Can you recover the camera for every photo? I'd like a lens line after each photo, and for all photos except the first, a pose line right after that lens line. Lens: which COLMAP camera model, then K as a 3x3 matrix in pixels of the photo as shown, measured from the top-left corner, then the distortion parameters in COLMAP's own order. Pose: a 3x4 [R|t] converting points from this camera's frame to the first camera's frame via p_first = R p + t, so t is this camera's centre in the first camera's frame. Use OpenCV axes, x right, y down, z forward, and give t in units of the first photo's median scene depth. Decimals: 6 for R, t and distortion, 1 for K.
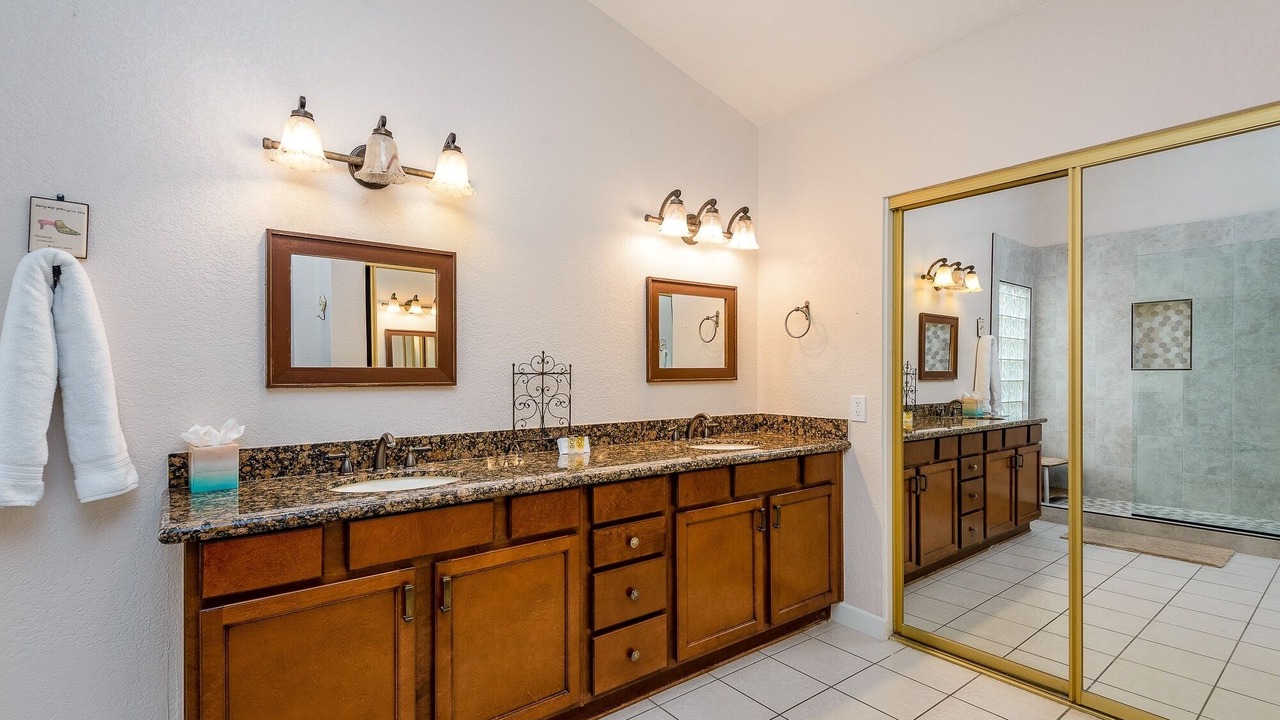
lens RADIAL K [[589.9, 0, 643.6], [0, 589.9, 362.1], [0, 0, 1]] dist [0.033480, -0.000331]
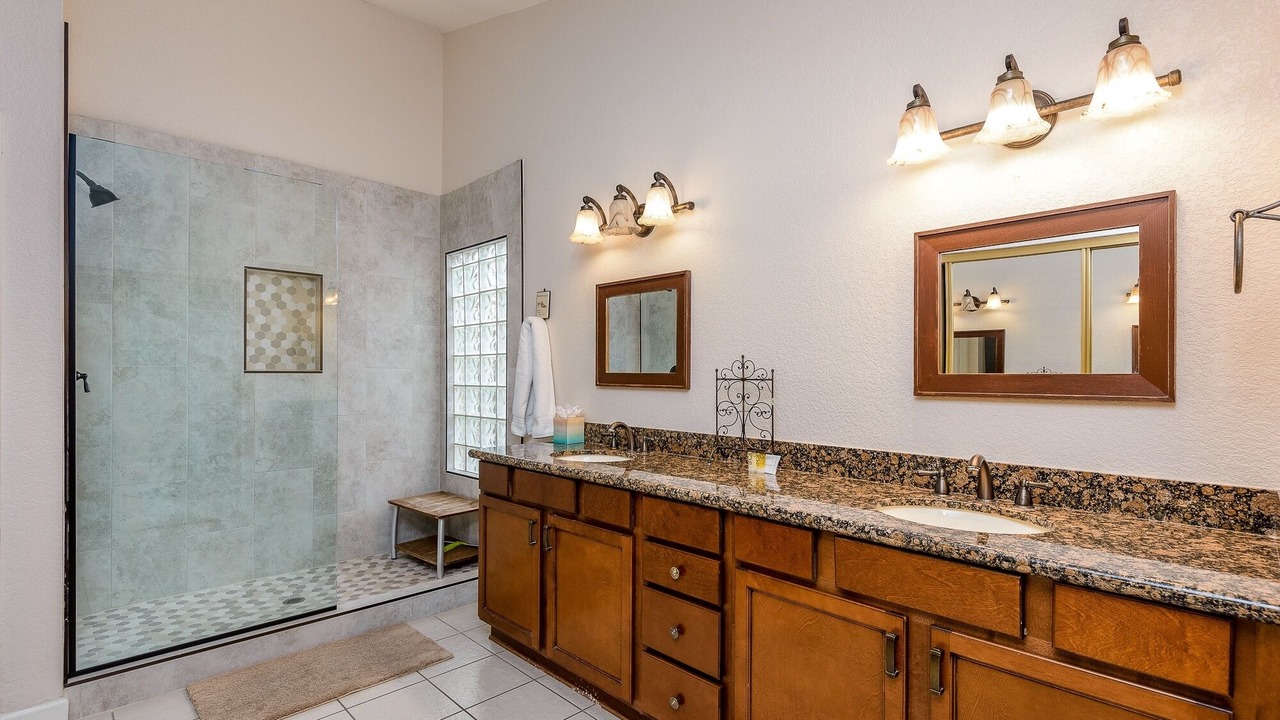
lens RADIAL K [[589.9, 0, 644.8], [0, 589.9, 372.6], [0, 0, 1]] dist [0.033480, -0.000331]
pose [[0.137712, -0.002883, -0.990468, 0.719453], [0.004588, 0.999987, -0.002273, 0.010111], [0.990462, -0.004231, 0.137724, 0.714166]]
